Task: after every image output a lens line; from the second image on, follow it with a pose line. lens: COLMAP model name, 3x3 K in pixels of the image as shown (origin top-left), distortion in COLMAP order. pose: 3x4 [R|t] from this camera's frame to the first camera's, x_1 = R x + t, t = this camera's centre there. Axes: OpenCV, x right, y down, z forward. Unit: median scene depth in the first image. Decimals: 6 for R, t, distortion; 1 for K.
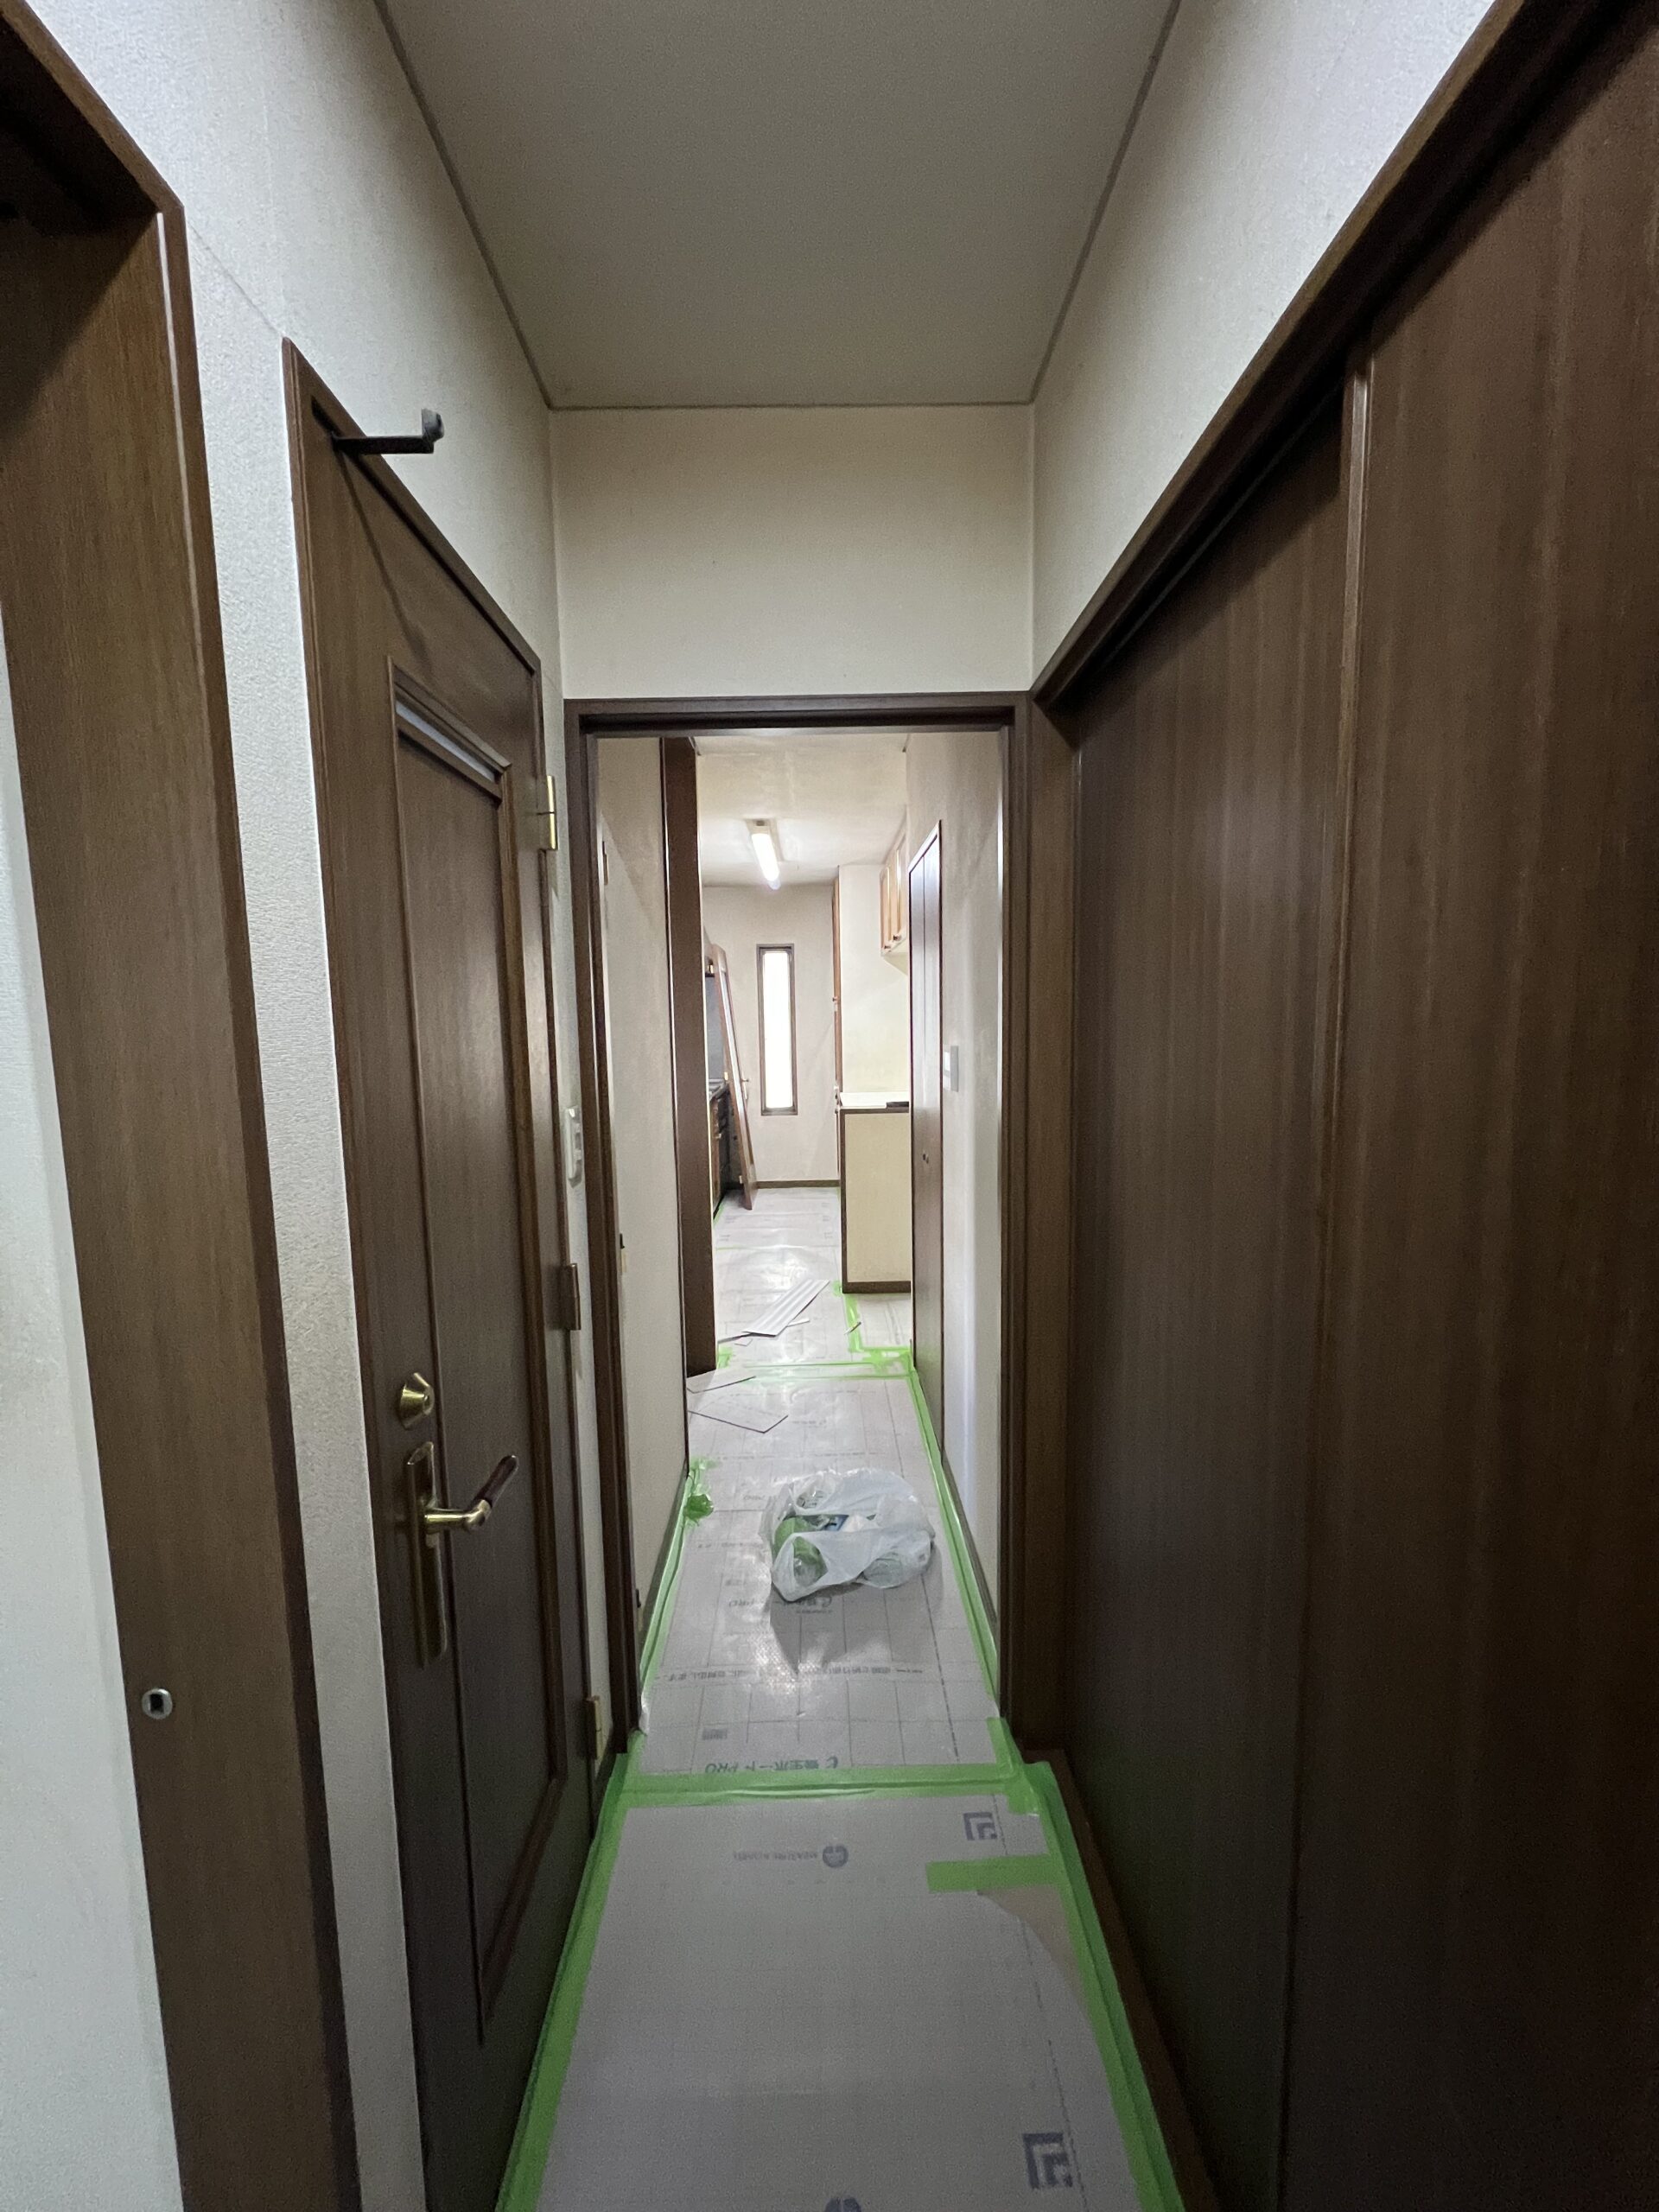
lens RADIAL K [[882.2, 0, 830.0], [0, 882.2, 1102.1], [0, 0, 1]] dist [-0.001411, 0.000213]
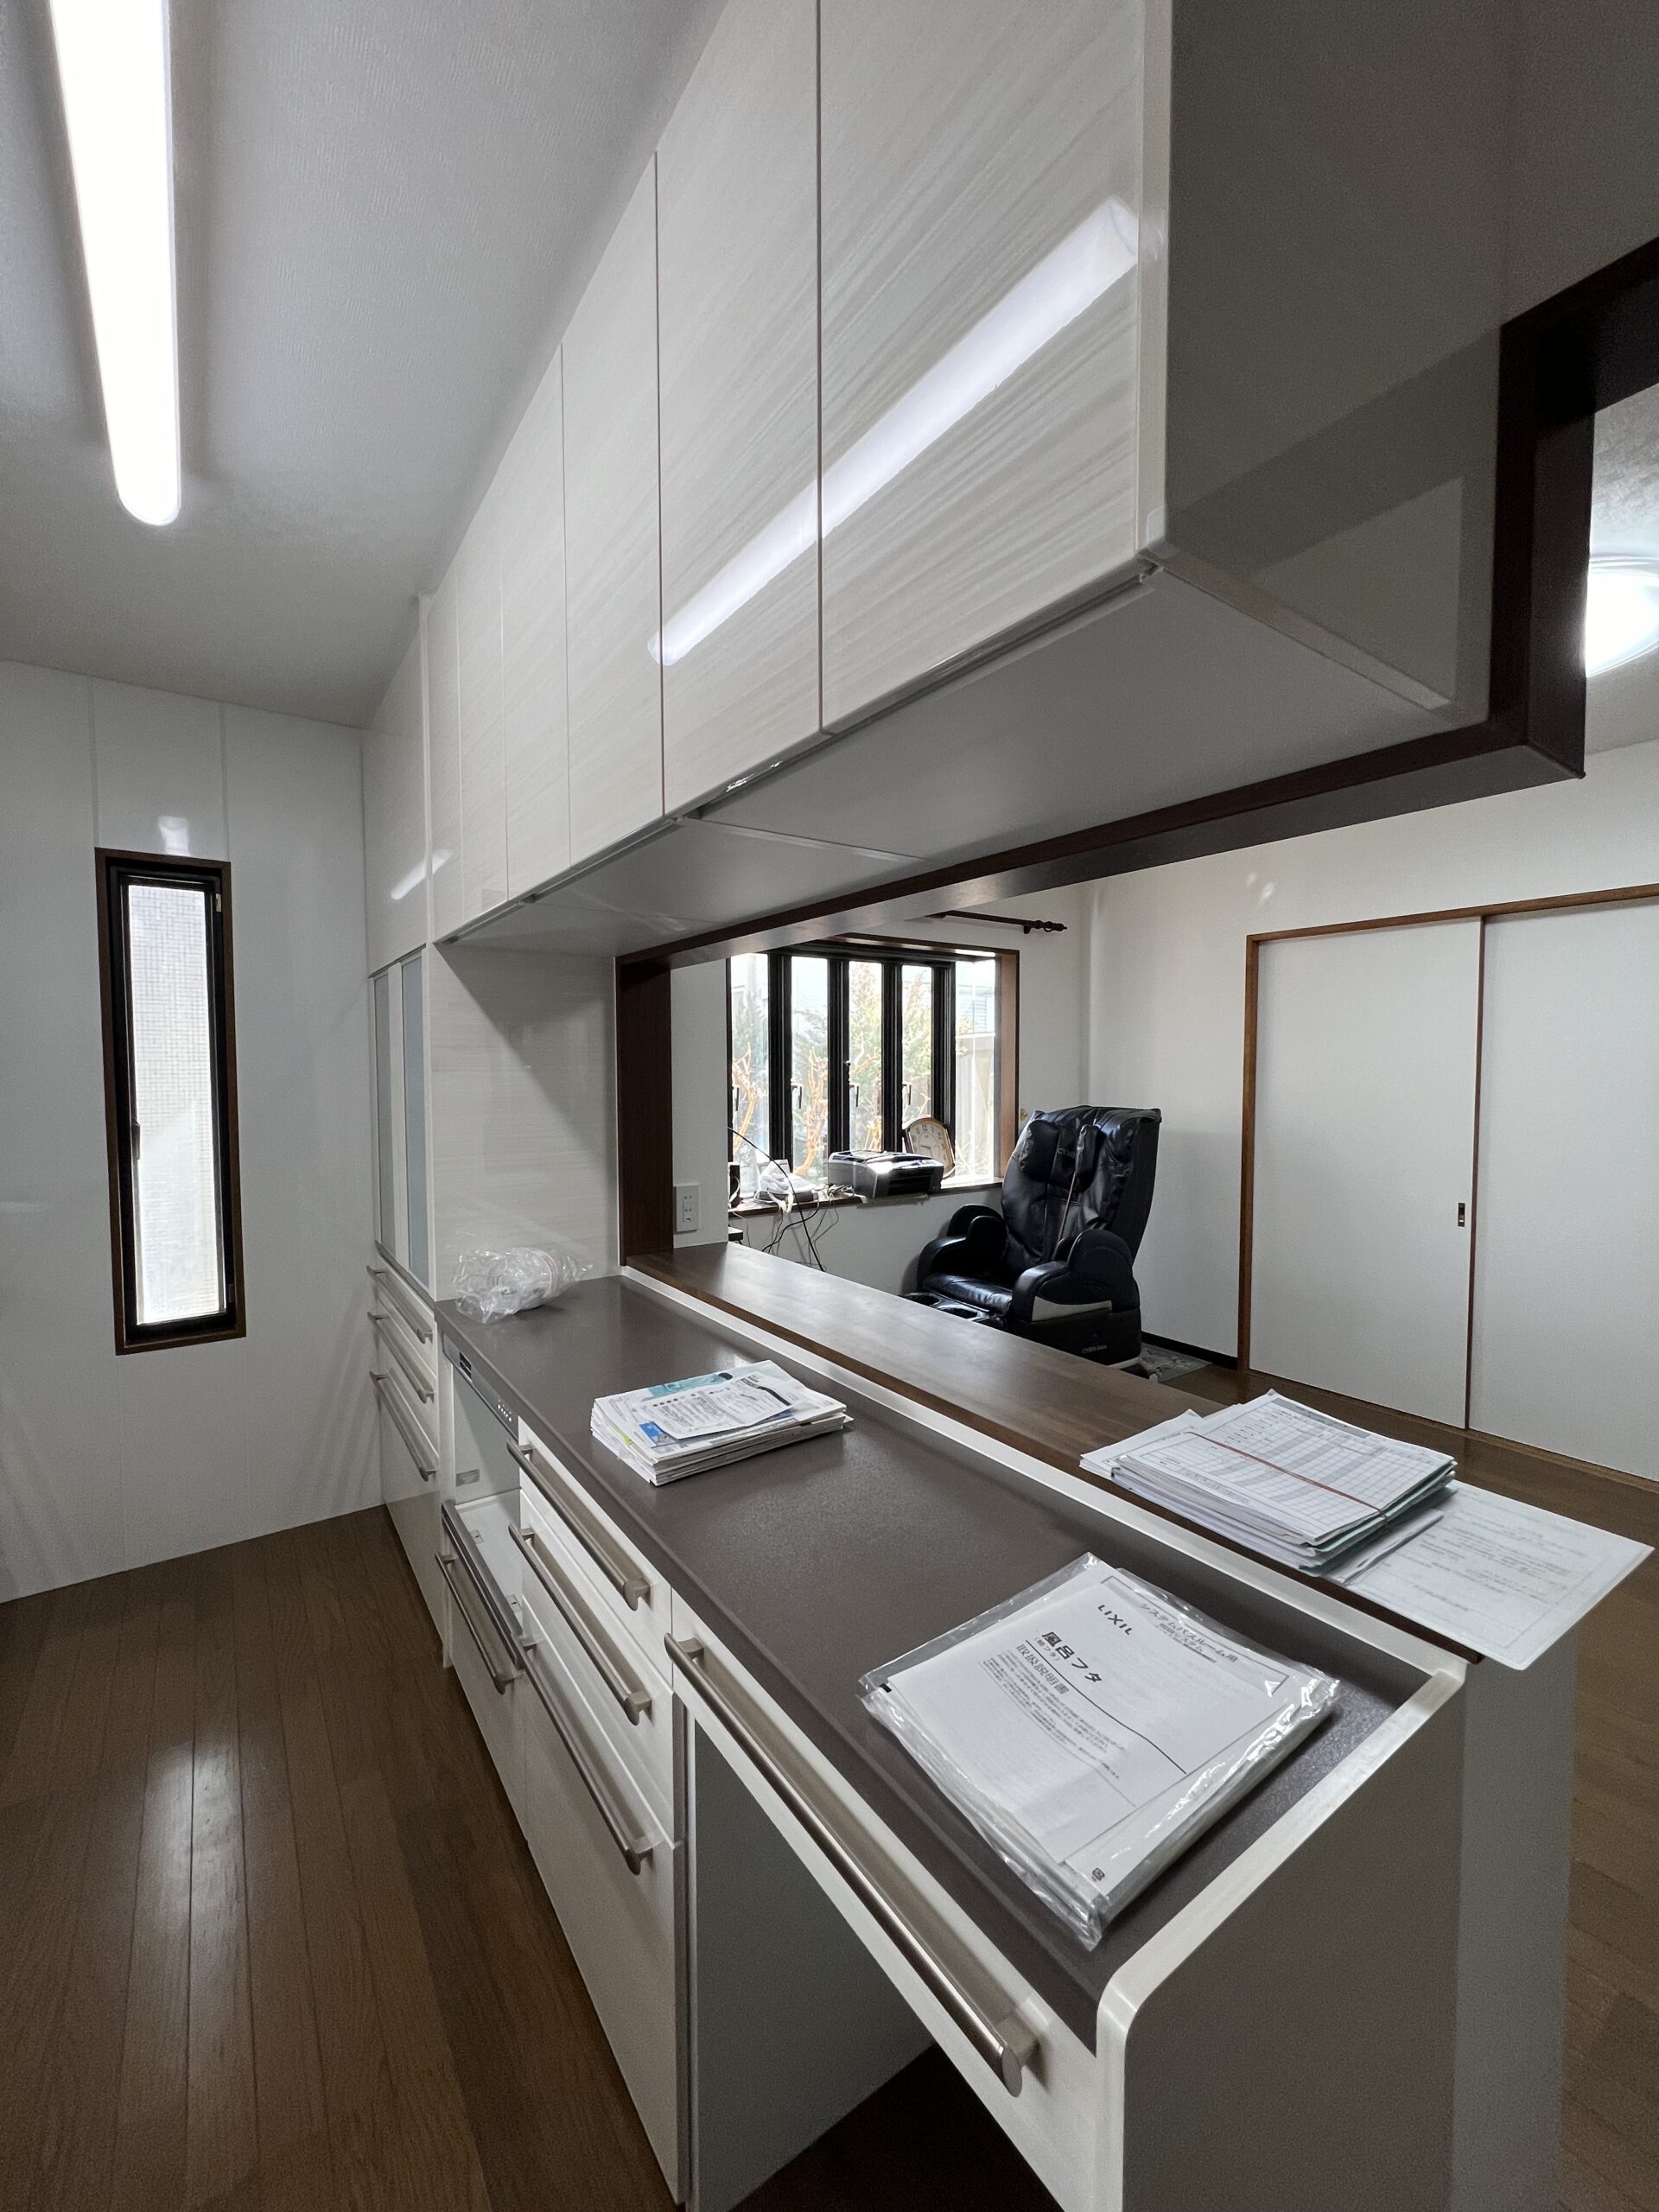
lens RADIAL K [[882.2, 0, 822.5], [0, 882.2, 1109.6], [0, 0, 1]] dist [-0.001411, 0.000213]
pose [[0.829265, -0.009533, 0.558775, -0.041226], [0.046562, 0.997557, -0.052082, -0.048873], [-0.556913, 0.069207, 0.827682, 0.565681]]
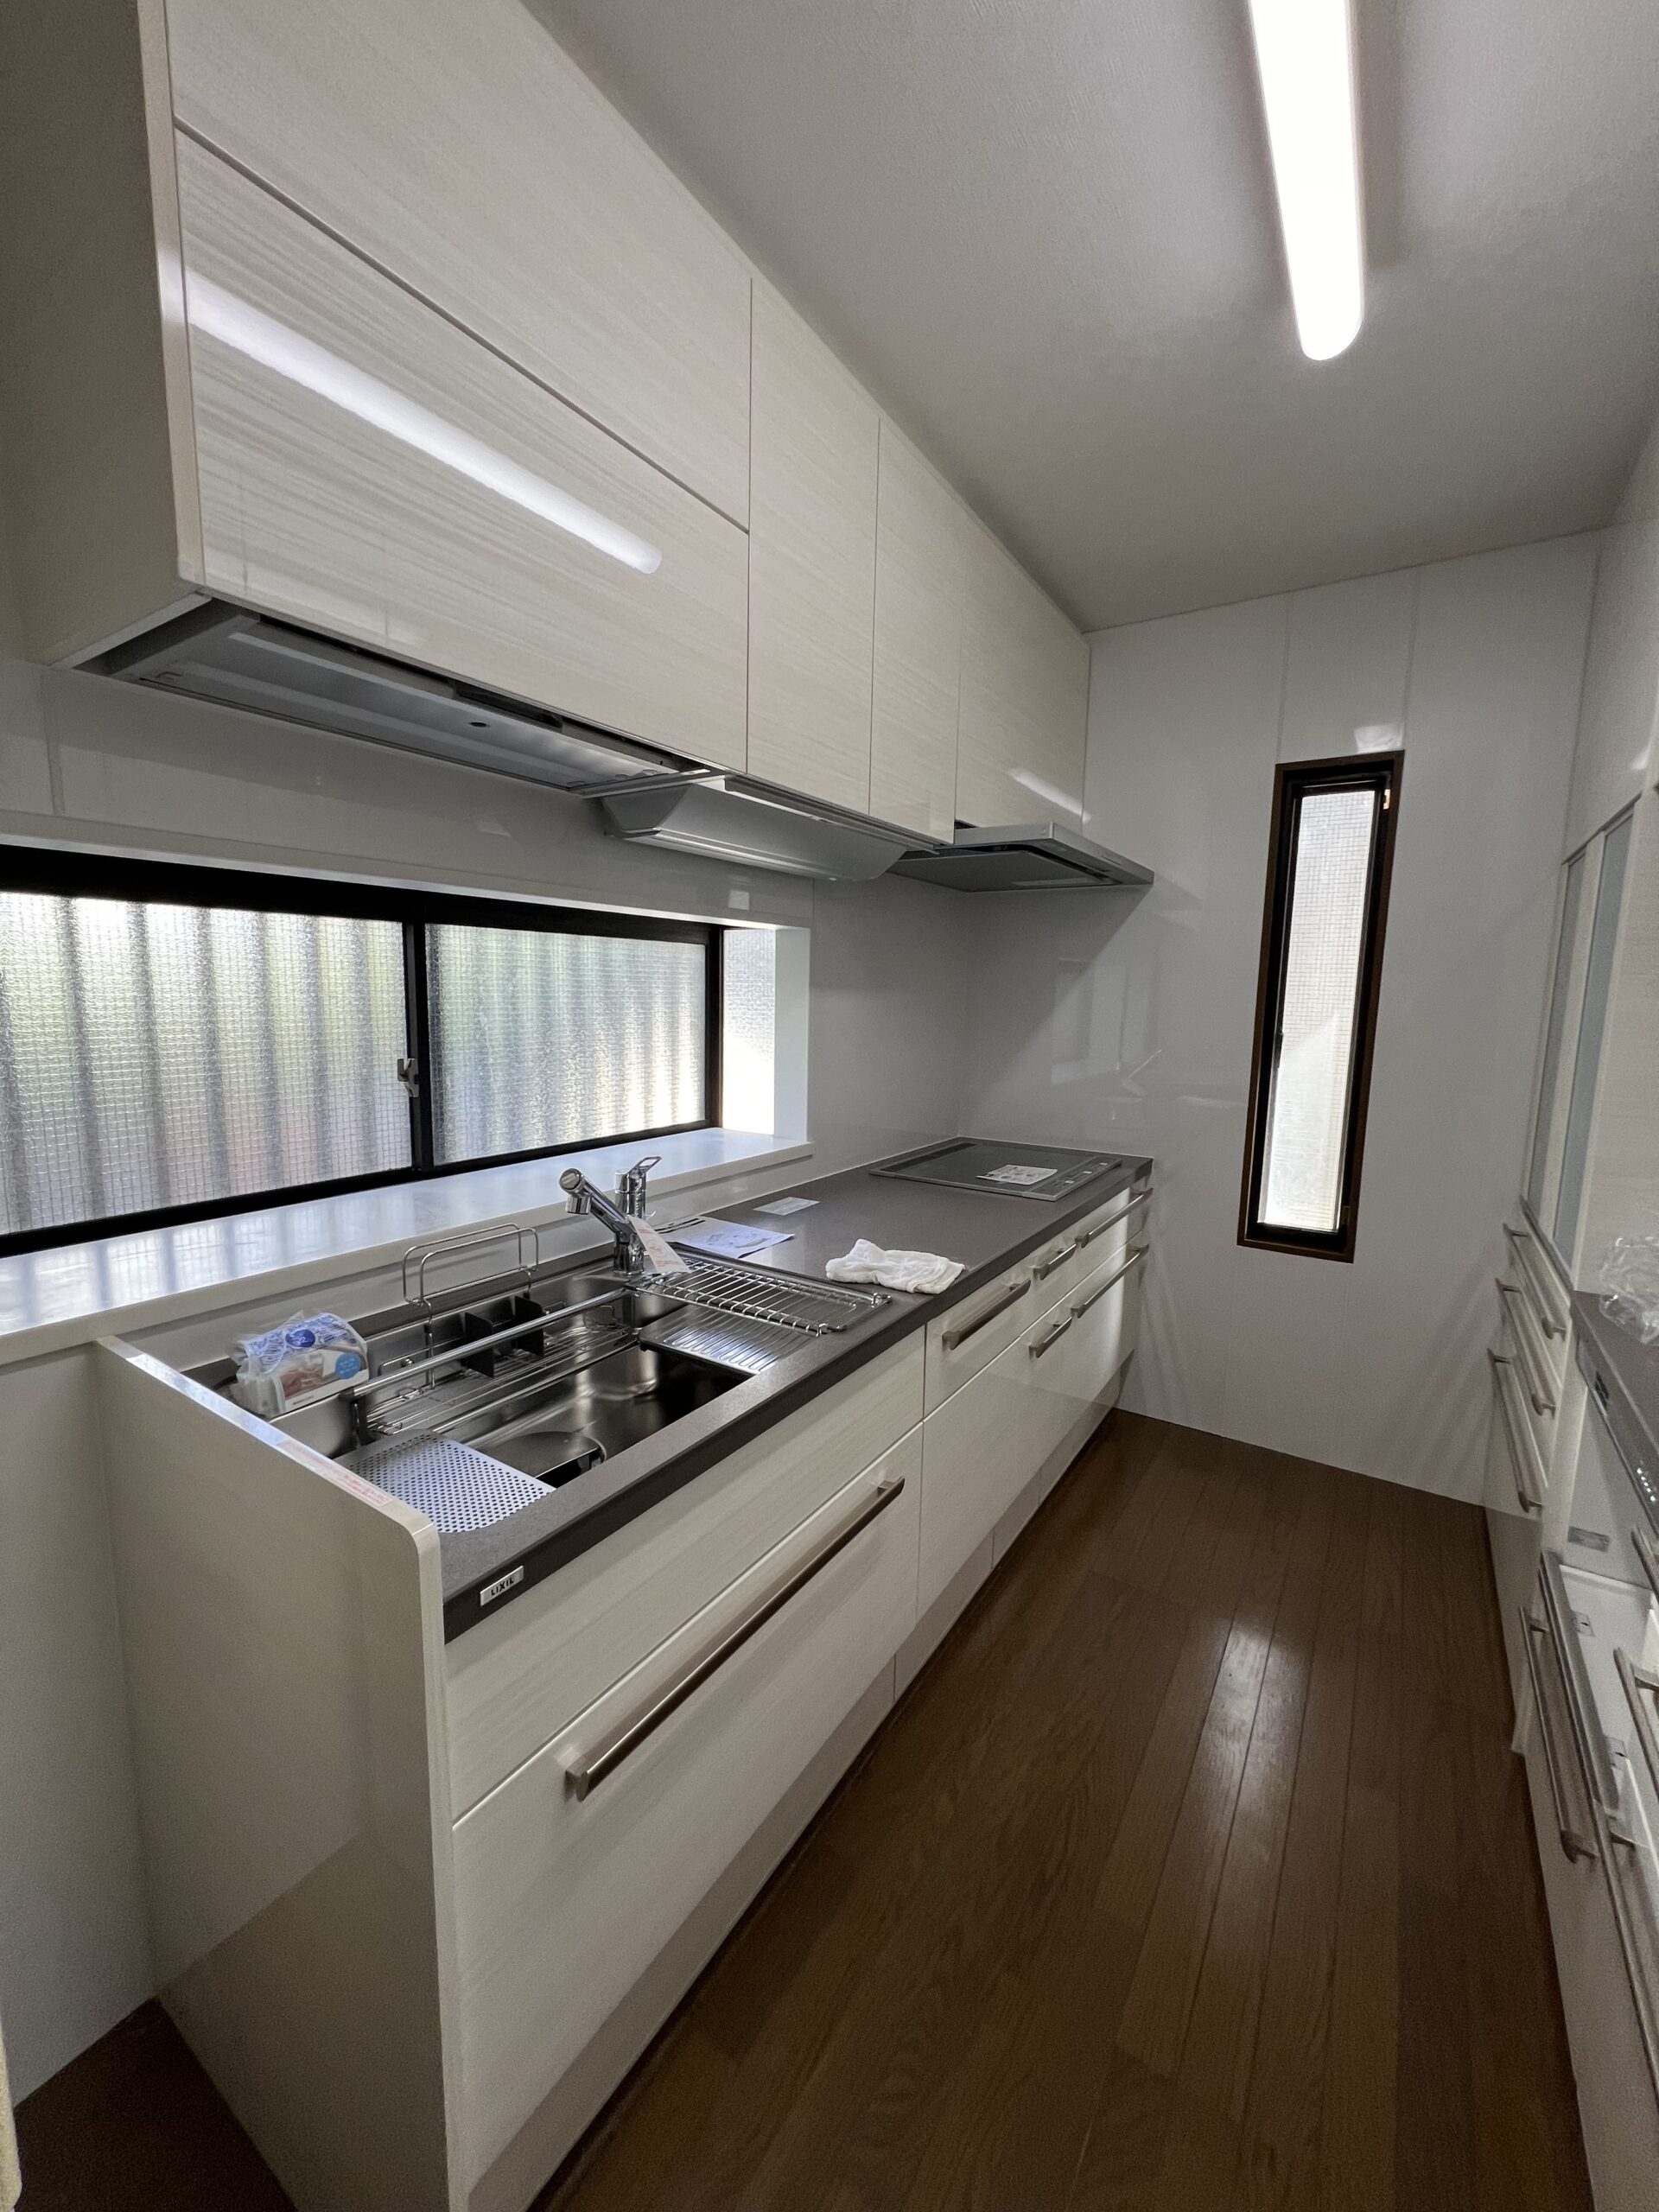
lens RADIAL K [[882.2, 0, 821.8], [0, 882.2, 1105.6], [0, 0, 1]] dist [-0.001411, 0.000213]
pose [[0.824432, 0.108414, -0.555480, -0.022656], [-0.095933, 0.994048, 0.051627, -0.045096], [0.557771, 0.010726, 0.829925, 0.600364]]
